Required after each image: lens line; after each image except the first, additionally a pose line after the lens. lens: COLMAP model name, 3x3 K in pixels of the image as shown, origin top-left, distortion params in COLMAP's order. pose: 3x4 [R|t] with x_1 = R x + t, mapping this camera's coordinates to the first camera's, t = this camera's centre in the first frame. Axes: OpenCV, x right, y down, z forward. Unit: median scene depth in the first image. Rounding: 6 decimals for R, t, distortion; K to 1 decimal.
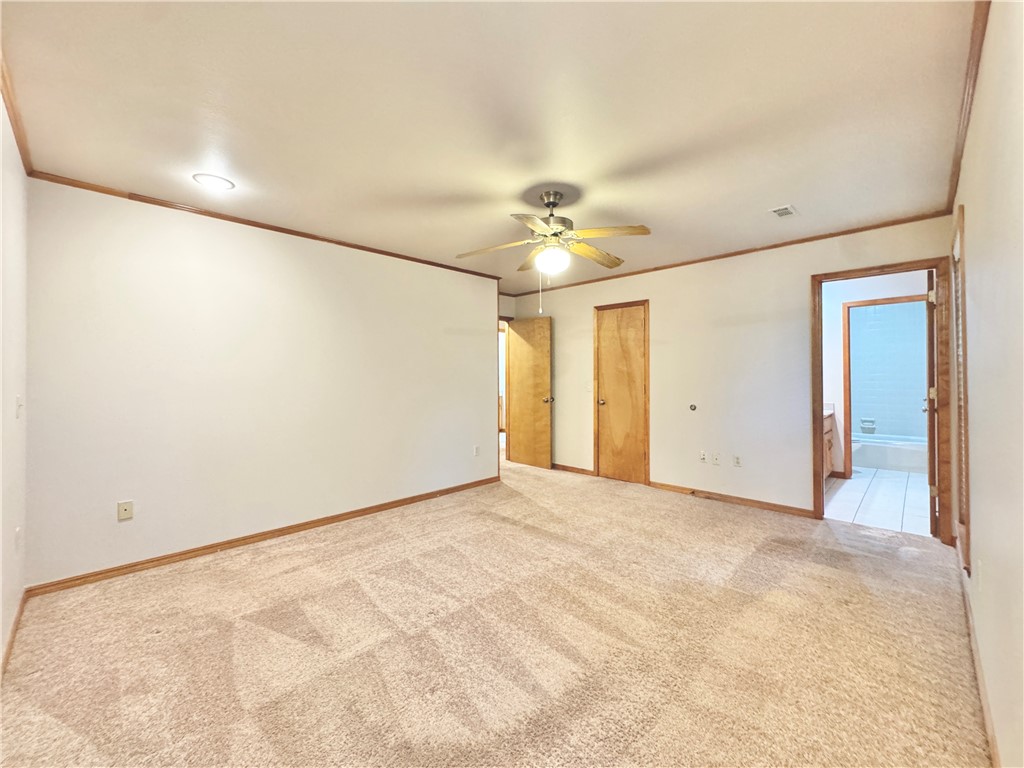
lens RADIAL K [[410.0, 0, 512.0], [0, 410.0, 384.0], [0, 0, 1]] dist [0.000742, 0.000231]
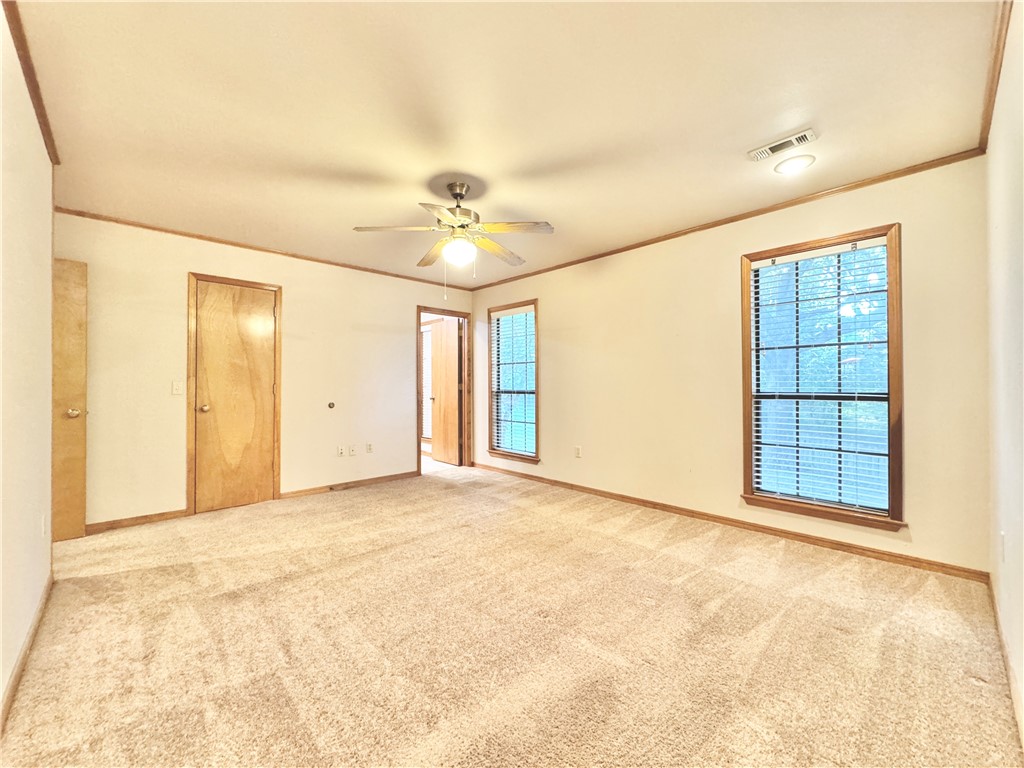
lens RADIAL K [[416.7, 0, 527.5], [0, 416.7, 384.0], [0, 0, 1]] dist [-0.000817, -0.000114]
pose [[0.021041, -0.001481, 0.999778, -0.541794], [0.012735, 0.999918, 0.001214, 0.008618], [-0.999698, 0.012706, 0.021058, 0.451673]]
